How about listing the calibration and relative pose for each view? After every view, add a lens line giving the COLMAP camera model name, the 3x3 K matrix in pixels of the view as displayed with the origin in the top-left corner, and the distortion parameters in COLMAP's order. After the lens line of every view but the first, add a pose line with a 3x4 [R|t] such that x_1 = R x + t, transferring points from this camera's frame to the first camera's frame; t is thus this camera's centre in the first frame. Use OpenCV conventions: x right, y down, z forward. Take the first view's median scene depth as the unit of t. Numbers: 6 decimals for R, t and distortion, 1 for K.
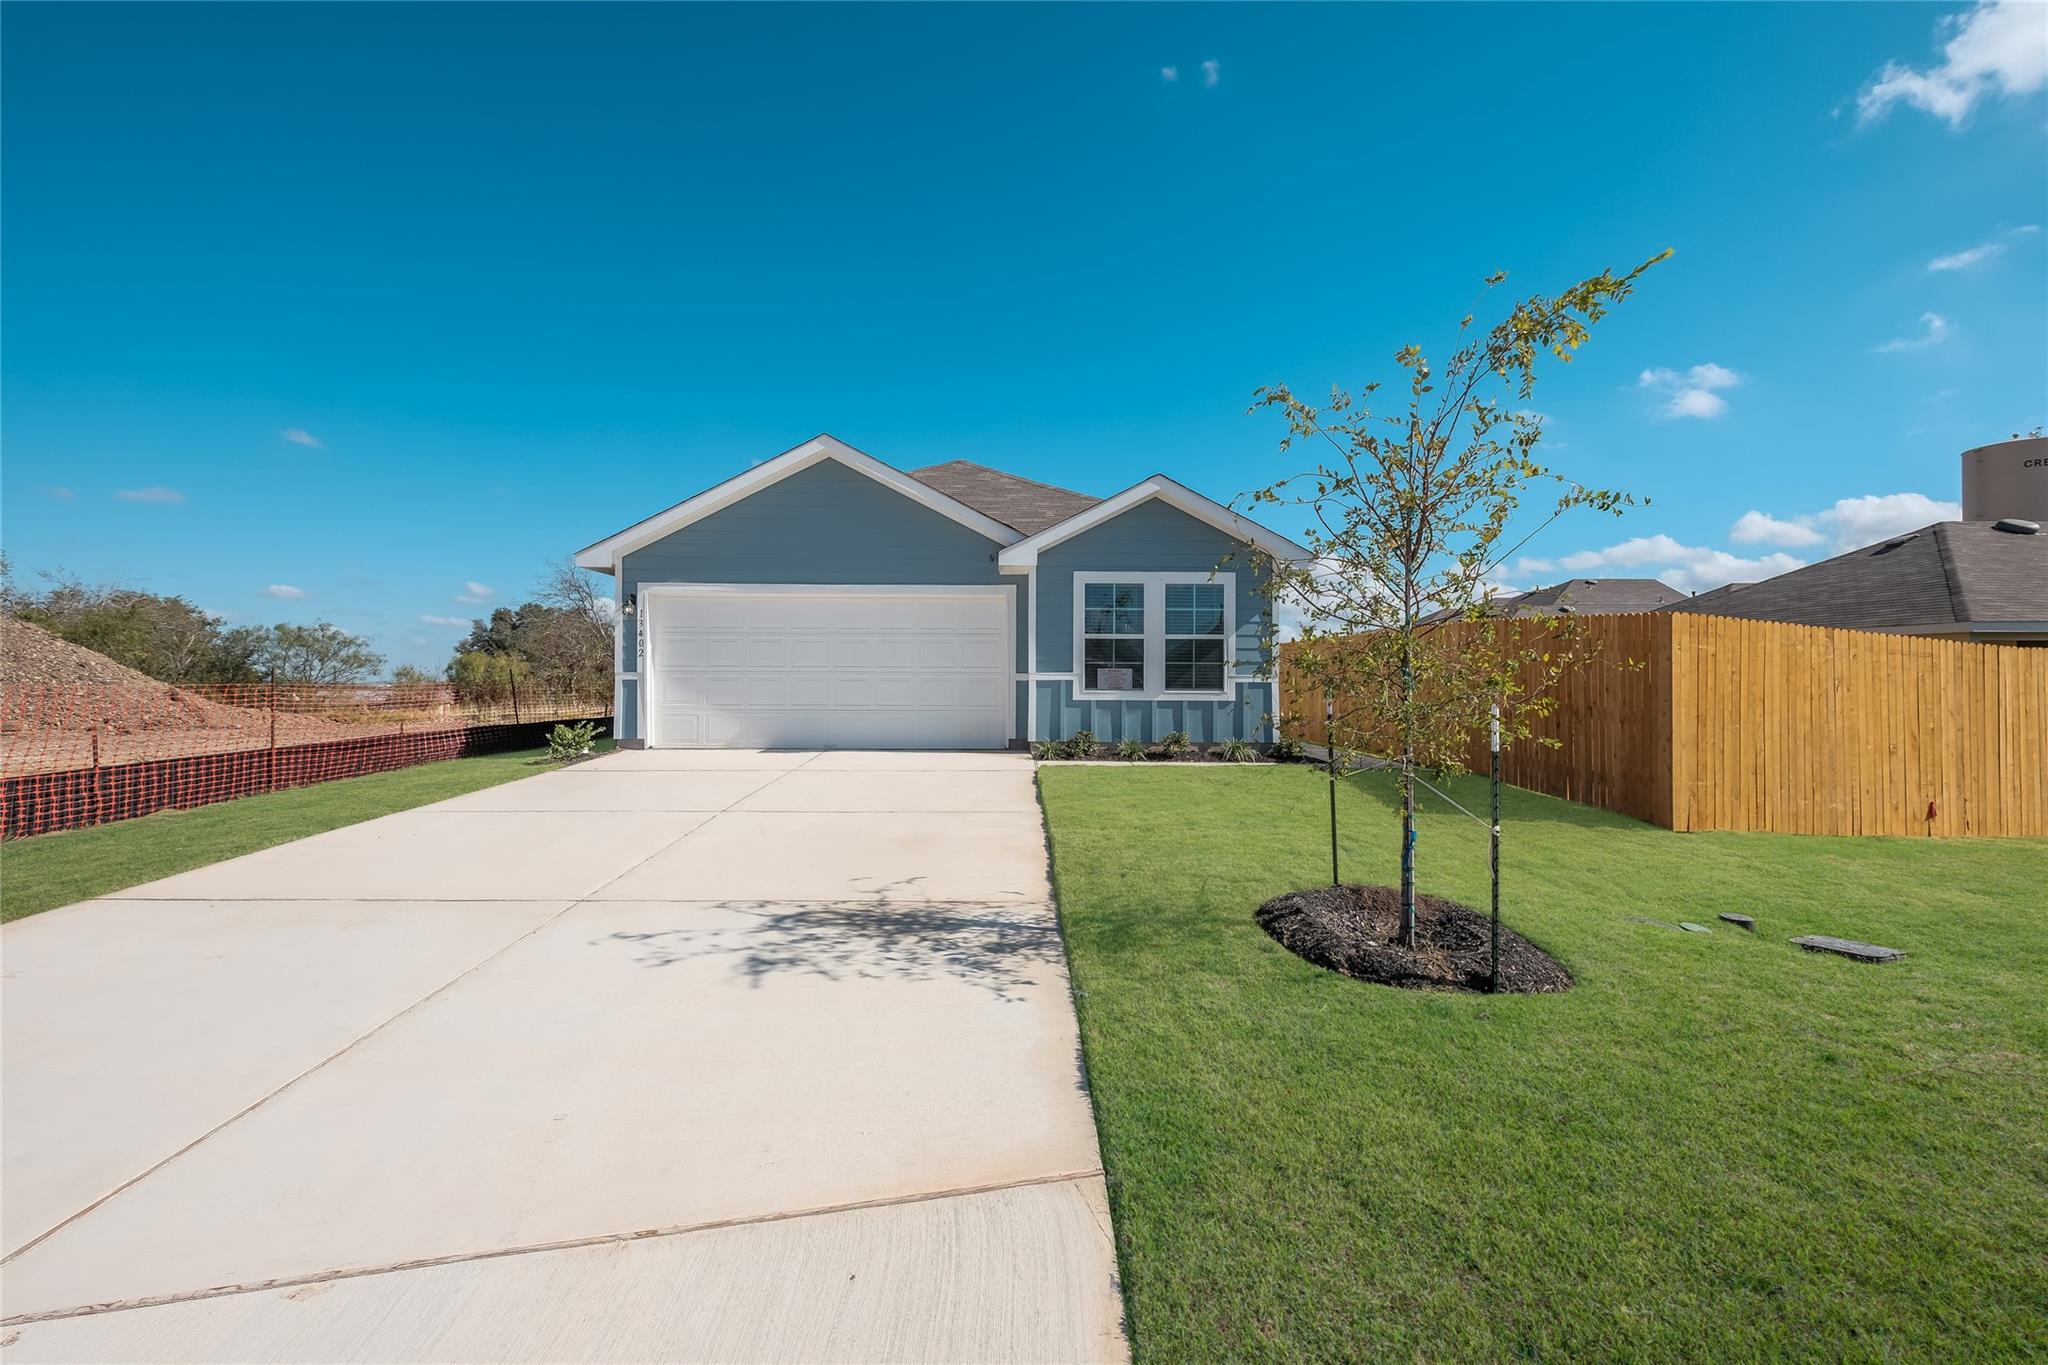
lens RADIAL K [[886.3, 0, 1022.2], [0, 886.3, 676.3], [0, 0, 1]] dist [-0.002976, 0.001263]
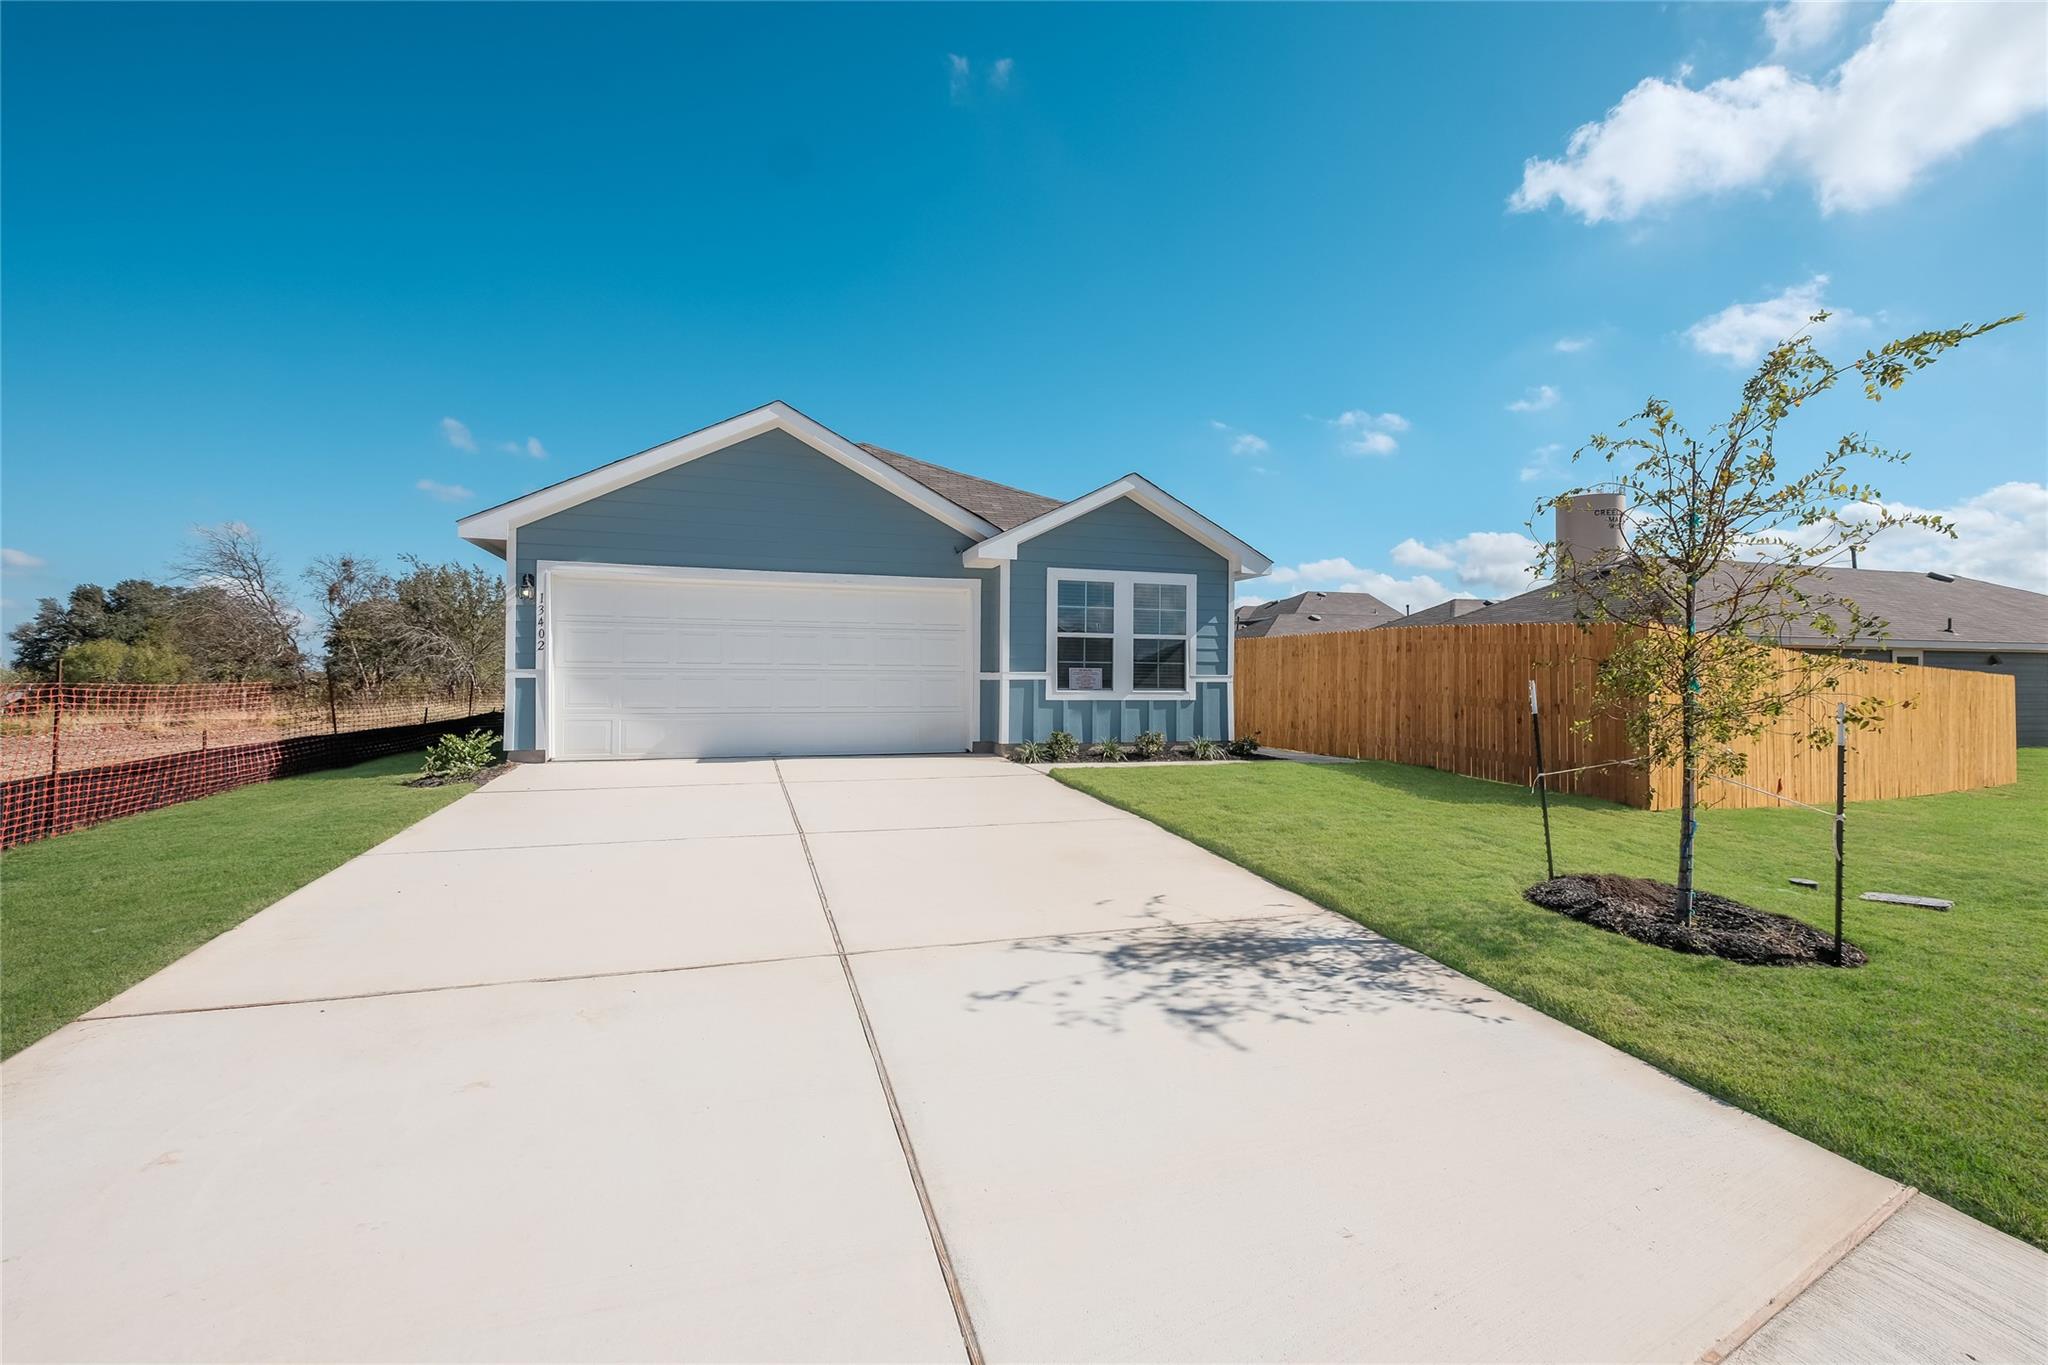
lens RADIAL K [[886.3, 0, 1030.1], [0, 886.3, 686.2], [0, 0, 1]] dist [-0.002976, 0.001263]
pose [[0.955531, -0.000324, 0.294891, -0.243982], [-0.003512, 0.999916, 0.012477, -0.000667], [-0.294870, -0.012958, 0.955450, 0.078935]]
